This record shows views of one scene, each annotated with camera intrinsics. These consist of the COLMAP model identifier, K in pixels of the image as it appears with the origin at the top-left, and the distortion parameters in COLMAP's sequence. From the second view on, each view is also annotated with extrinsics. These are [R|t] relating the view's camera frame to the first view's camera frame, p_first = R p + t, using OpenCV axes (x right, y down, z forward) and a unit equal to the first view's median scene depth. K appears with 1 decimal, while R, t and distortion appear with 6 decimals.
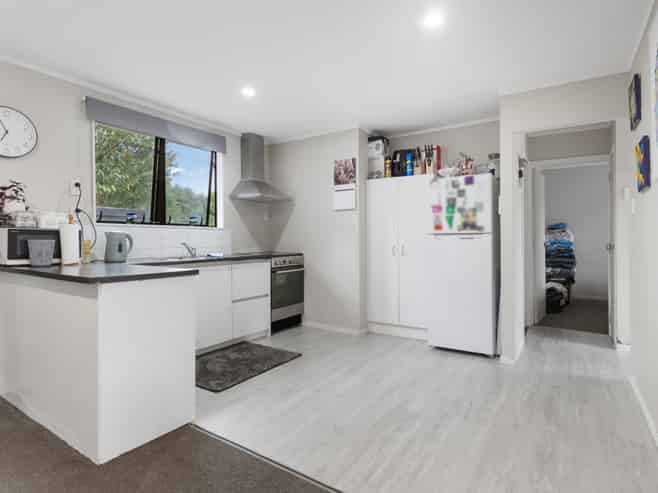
lens RADIAL K [[360.2, 0, 329.0], [0, 360.2, 246.5], [0, 0, 1]] dist [0.002260, 0.000556]
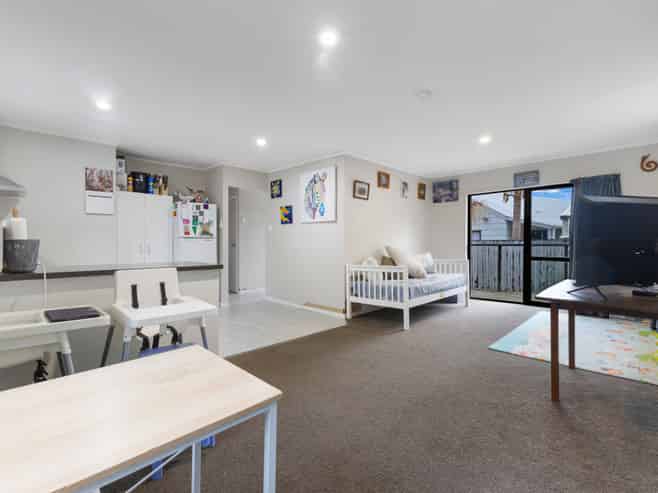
lens RADIAL K [[319.4, 0, 329.0], [0, 319.4, 246.5], [0, 0, 1]] dist [0.001106, -0.000085]
pose [[0.187674, -0.010609, 0.982174, -0.820568], [0.017673, 0.999816, 0.007422, 0.003971], [-0.982072, 0.015965, 0.187827, 0.119364]]
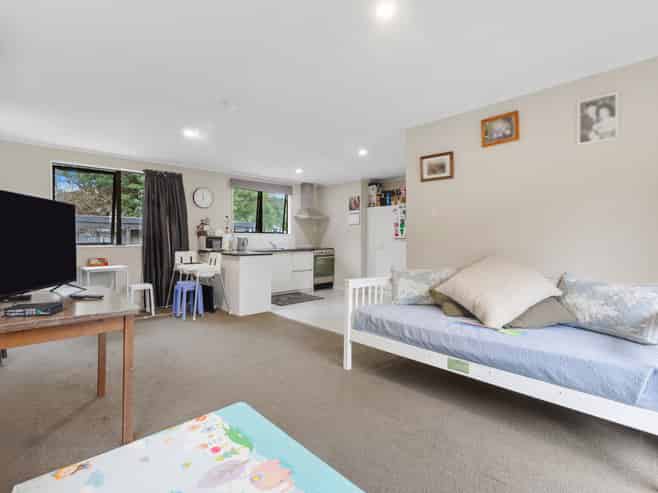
lens RADIAL K [[319.4, 0, 329.0], [0, 319.4, 246.5], [0, 0, 1]] dist [0.001106, -0.000085]
pose [[0.972815, 0.011308, -0.231307, 0.301488], [-0.009615, 0.999918, 0.008445, -0.002963], [0.231383, -0.005992, 0.972844, -0.608384]]
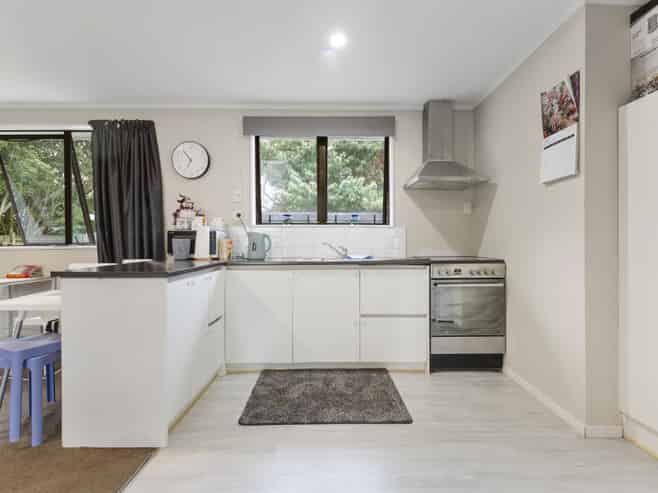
lens RADIAL K [[319.4, 0, 329.0], [0, 319.4, 246.5], [0, 0, 1]] dist [0.001106, -0.000085]
pose [[0.556371, 0.010147, -0.830872, 0.250122], [-0.016010, 0.999871, 0.001490, -0.000905], [0.830780, 0.012473, 0.556462, 0.480120]]
